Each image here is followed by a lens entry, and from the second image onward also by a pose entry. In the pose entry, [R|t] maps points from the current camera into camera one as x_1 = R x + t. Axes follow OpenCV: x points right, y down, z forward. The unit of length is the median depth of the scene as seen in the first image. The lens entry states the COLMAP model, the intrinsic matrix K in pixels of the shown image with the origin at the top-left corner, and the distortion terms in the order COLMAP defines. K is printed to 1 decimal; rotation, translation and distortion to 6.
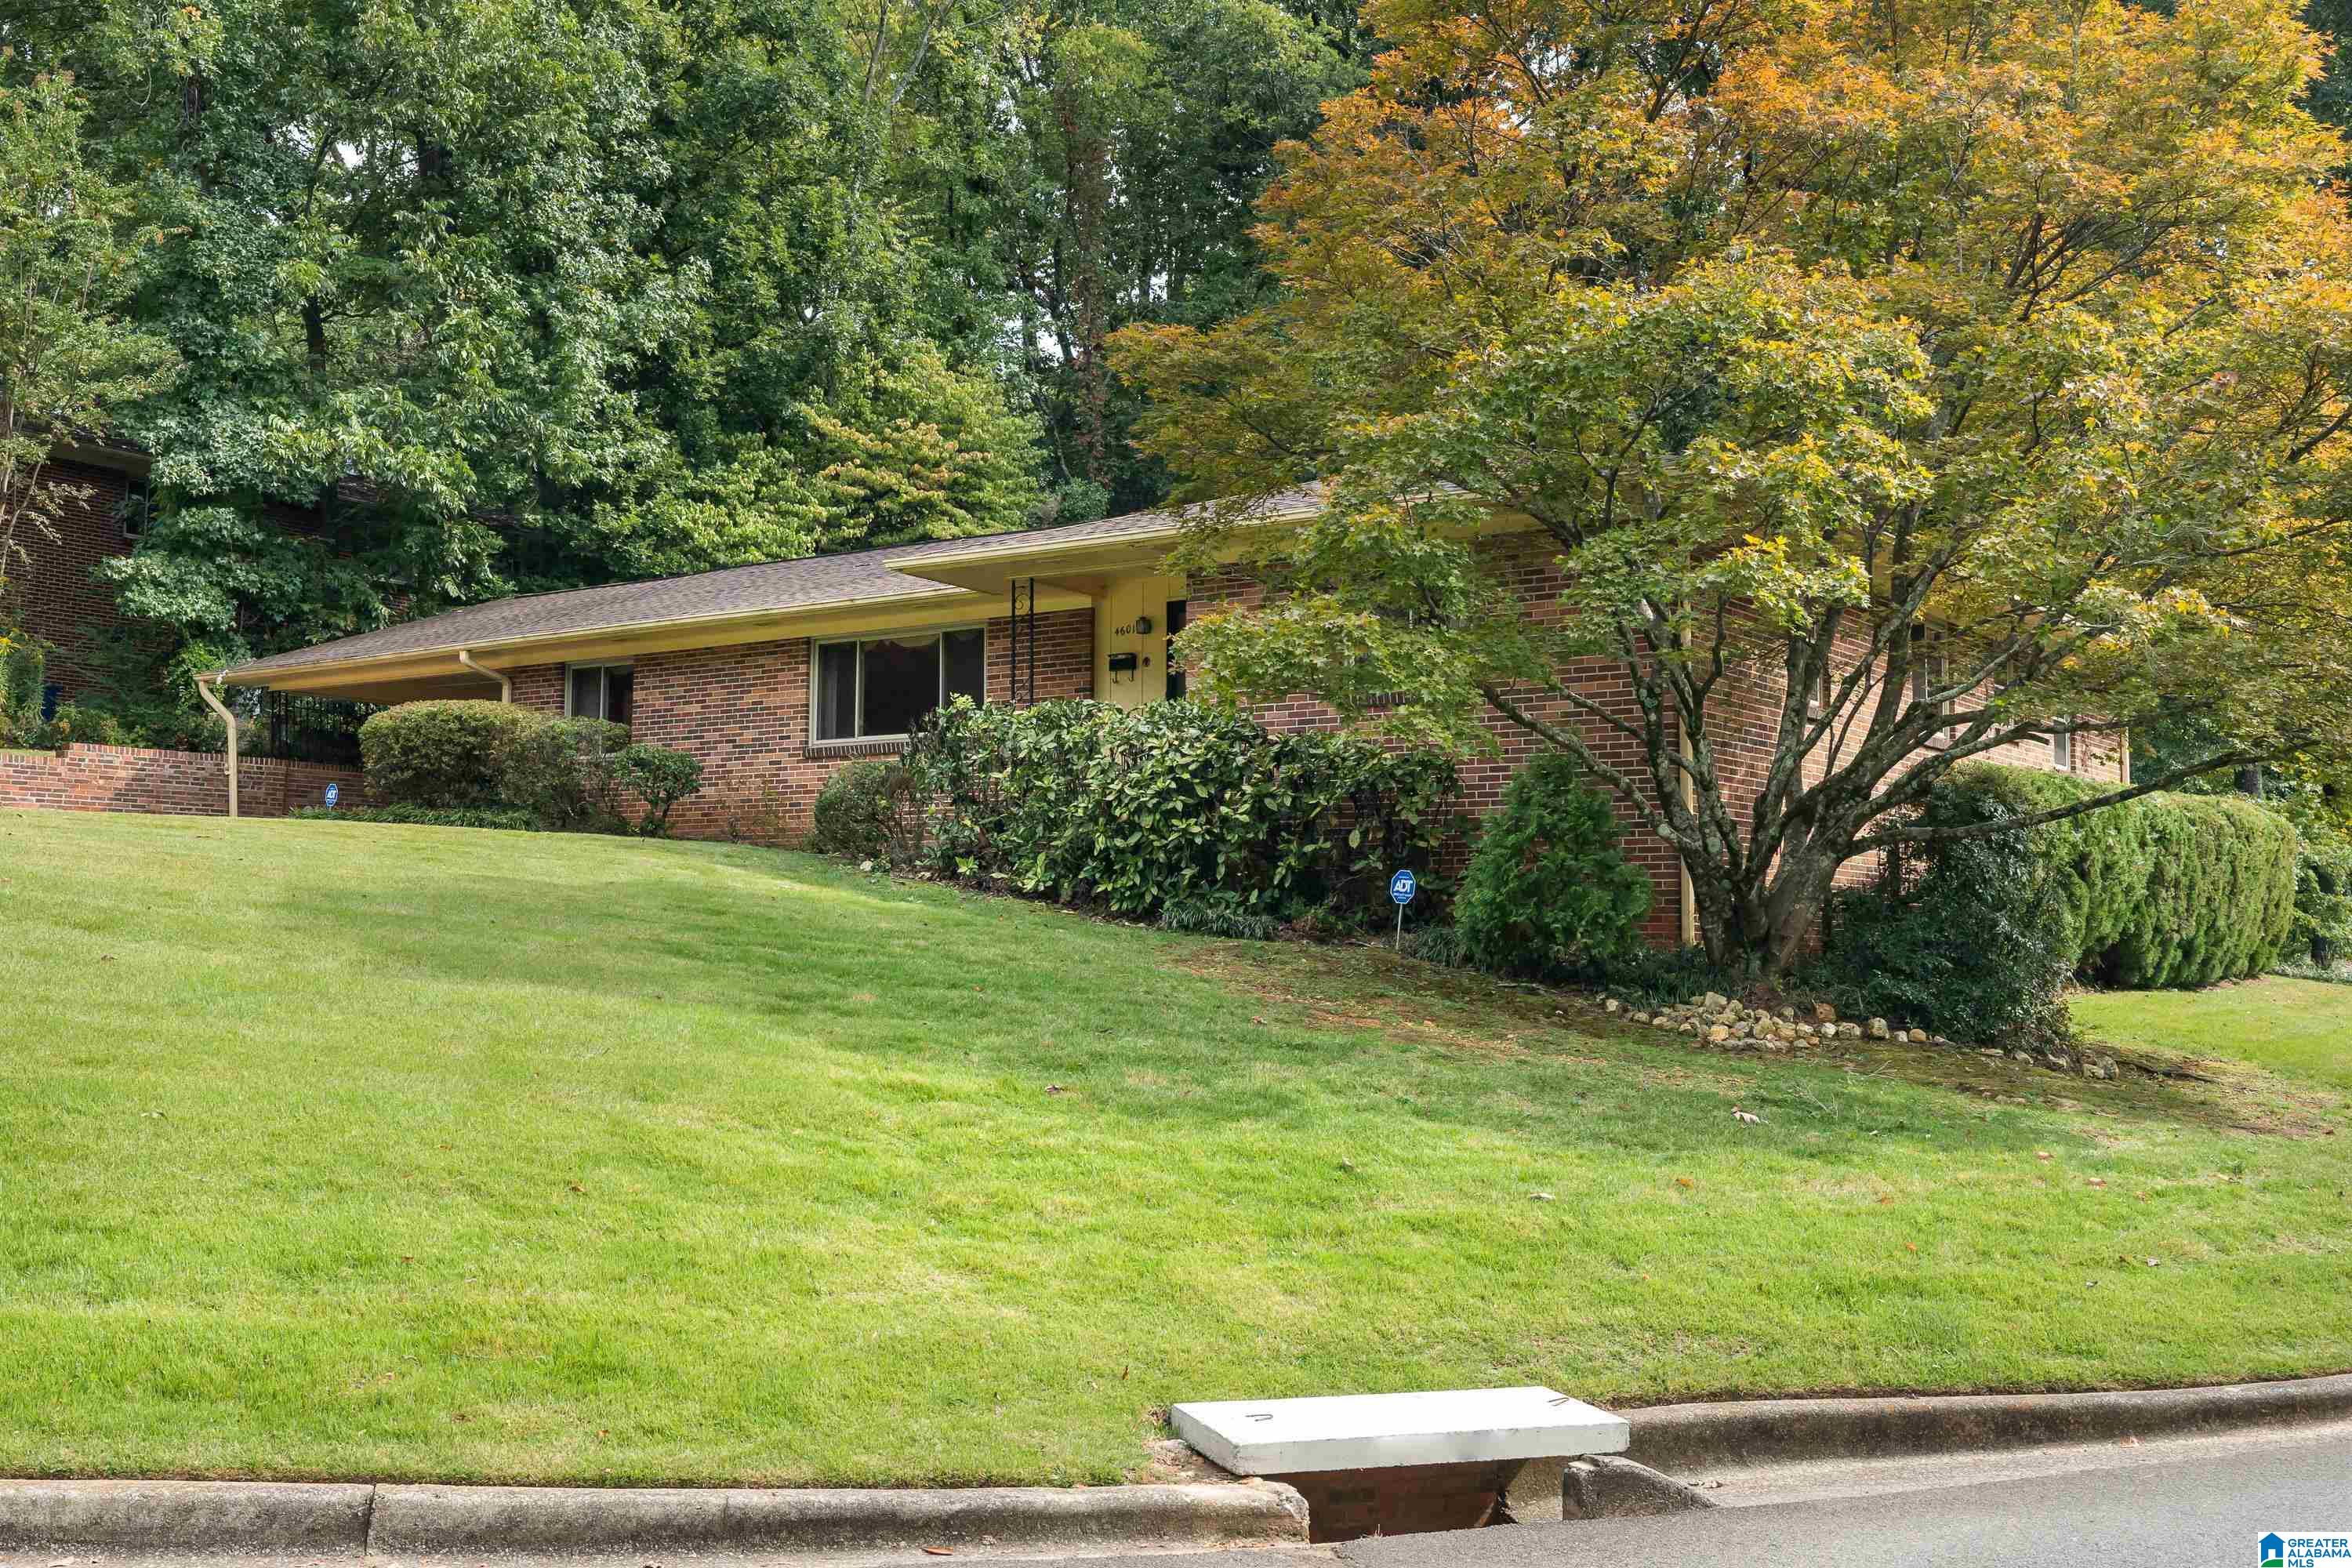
lens RADIAL K [[2196.3, 0, 1176.0], [0, 2196.3, 784.0], [0, 0, 1]] dist [0.003629, 0.004282]
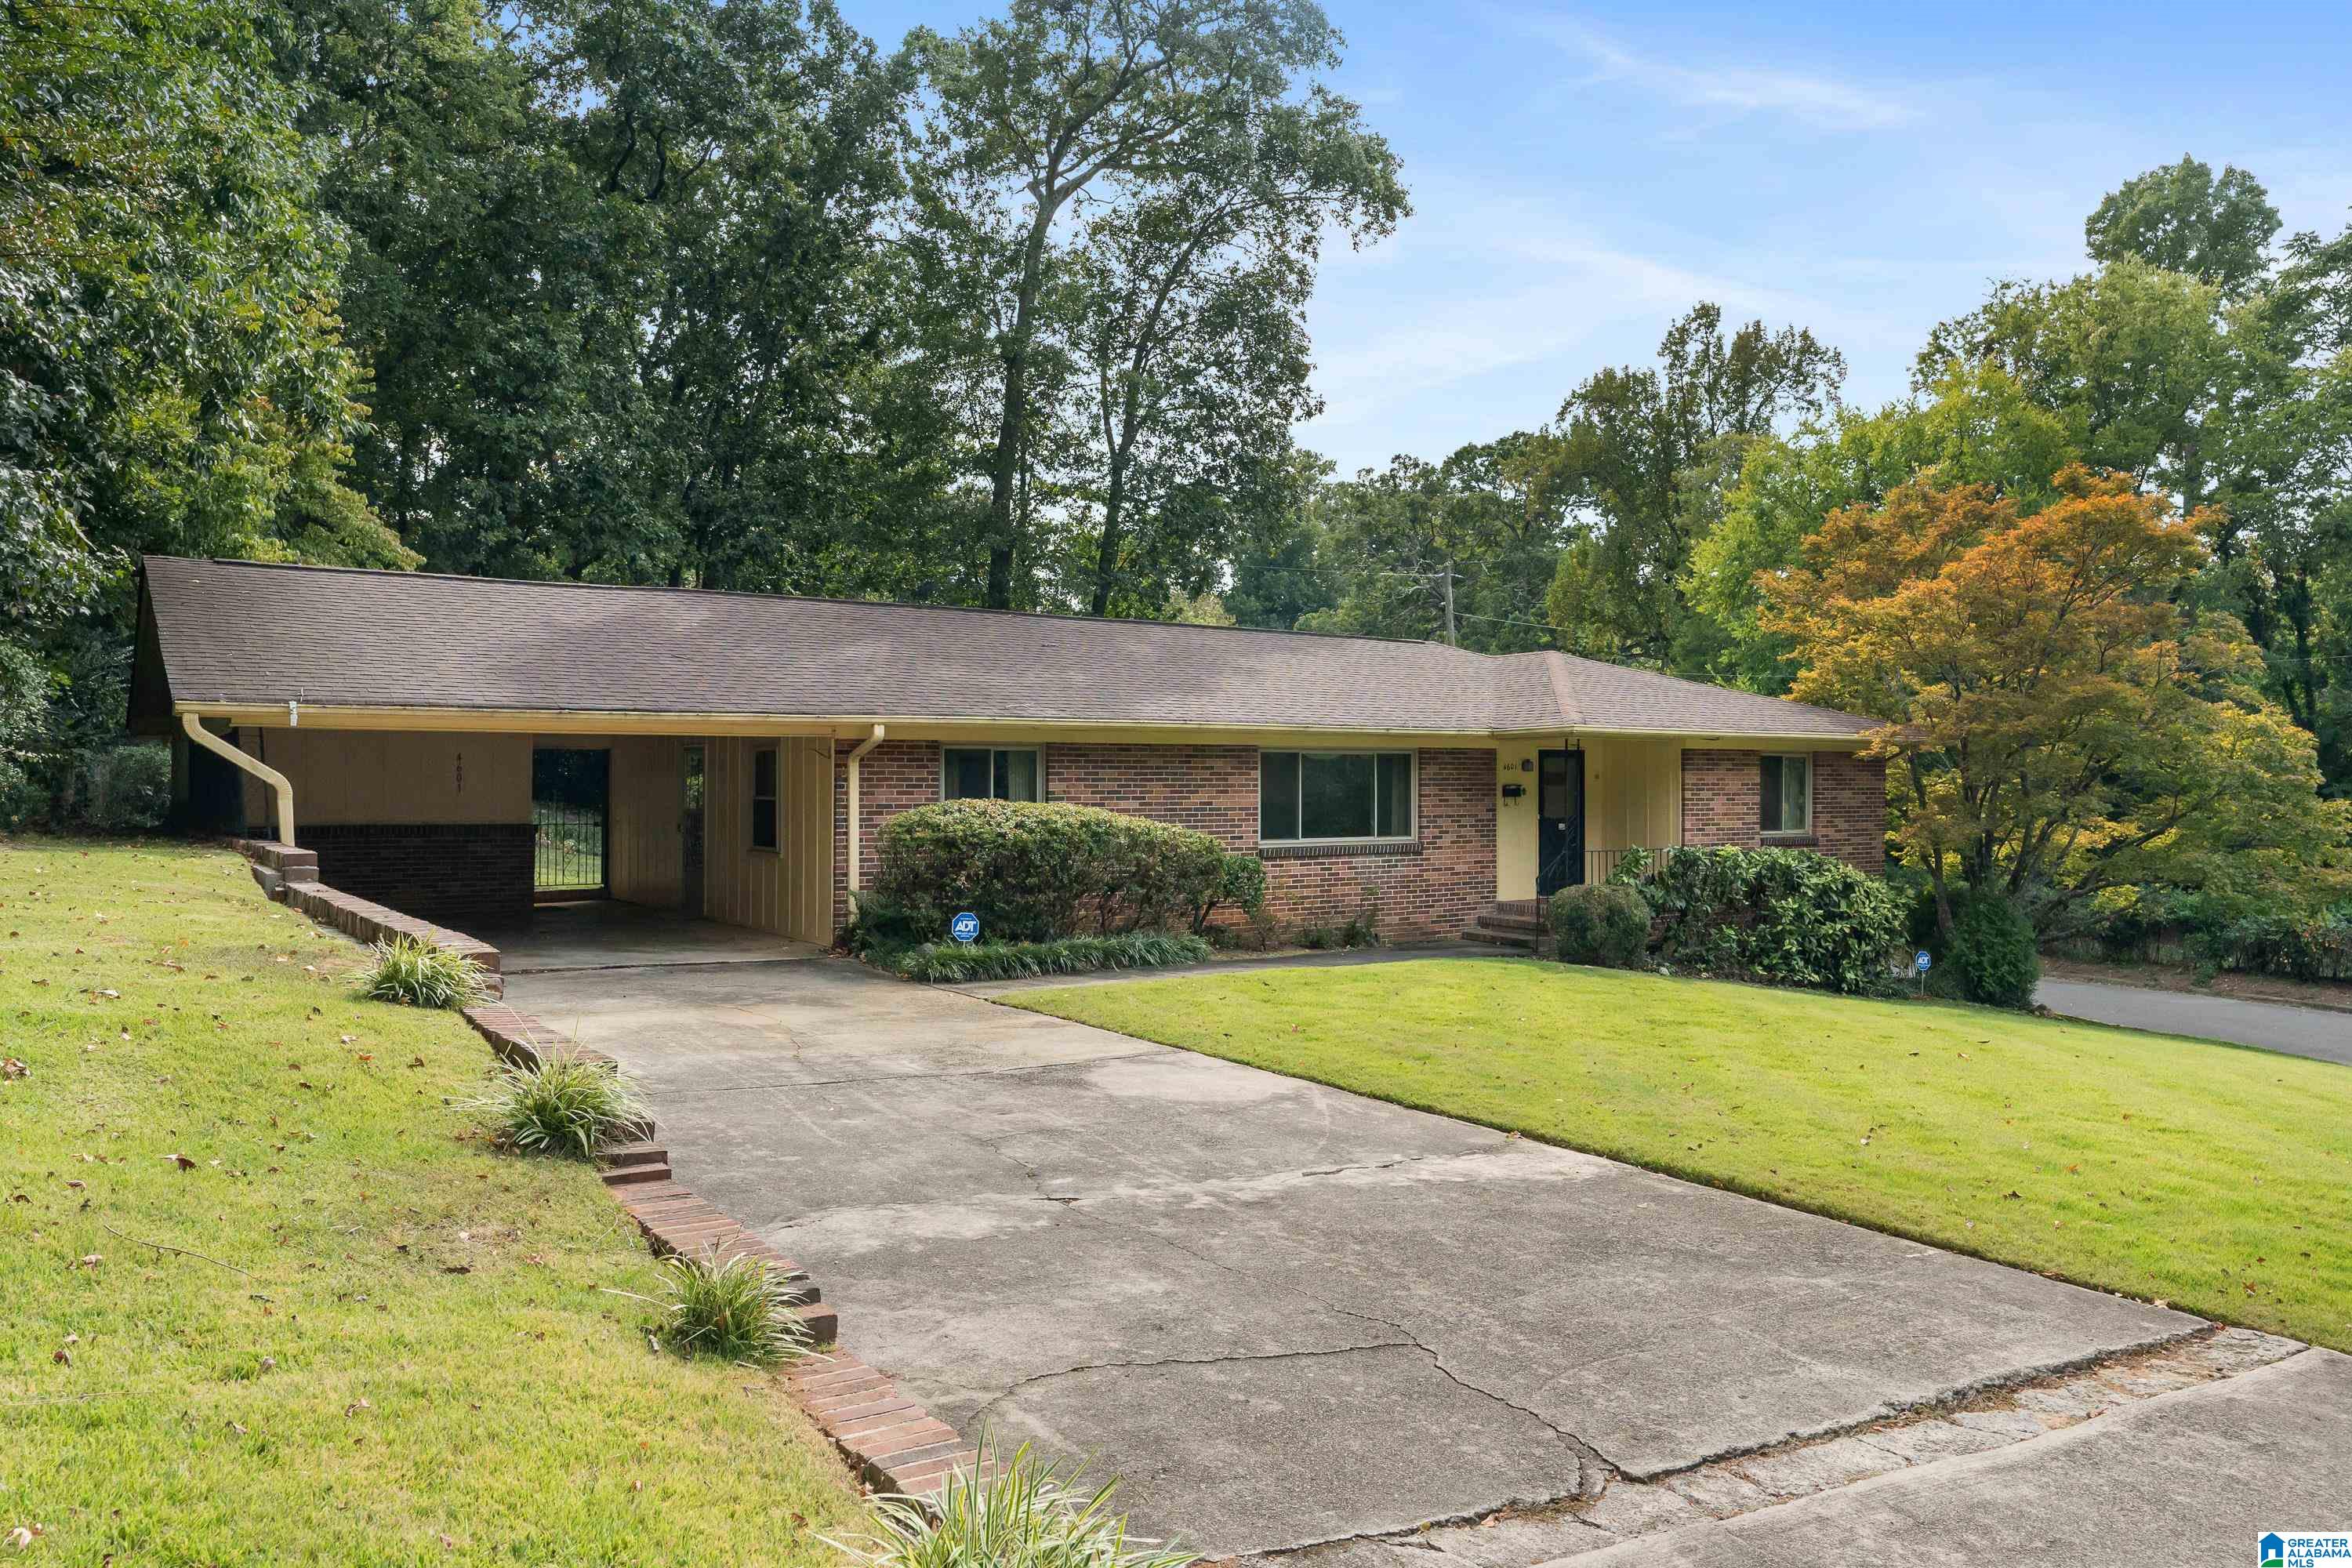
lens RADIAL K [[1649.9, 0, 1176.0], [0, 1649.9, 784.0], [0, 0, 1]] dist [0.002205, 0.000149]
pose [[0.341490, -0.011443, 0.939816, -0.861105], [-0.063283, 0.997377, 0.035139, -0.067348], [-0.937753, -0.071474, 0.339870, 0.693246]]
